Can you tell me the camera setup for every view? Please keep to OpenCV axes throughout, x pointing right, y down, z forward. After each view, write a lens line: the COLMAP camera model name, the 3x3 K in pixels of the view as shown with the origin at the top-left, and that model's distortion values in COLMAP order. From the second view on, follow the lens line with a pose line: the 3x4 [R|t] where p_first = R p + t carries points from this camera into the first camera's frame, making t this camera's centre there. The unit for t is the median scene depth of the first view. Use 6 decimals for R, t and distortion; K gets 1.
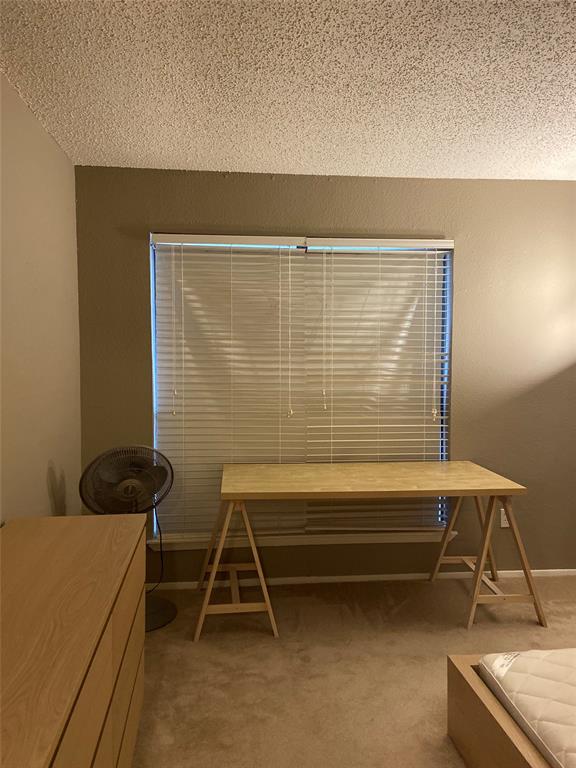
lens RADIAL K [[649.1, 0, 284.8], [0, 649.1, 384.1], [0, 0, 1]] dist [0.155117, -0.207660]
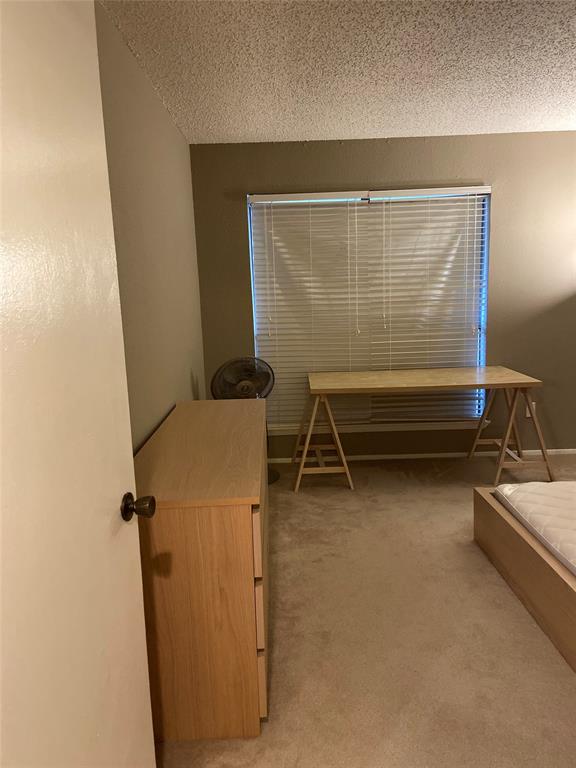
lens RADIAL K [[579.6, 0, 287.9], [0, 579.6, 382.8], [0, 0, 1]] dist [0.126438, -0.148833]
pose [[0.995020, -0.019109, -0.097832, -0.019678], [0.030105, 0.993230, 0.112192, 0.010487], [0.095025, -0.114578, 0.988859, -0.178051]]
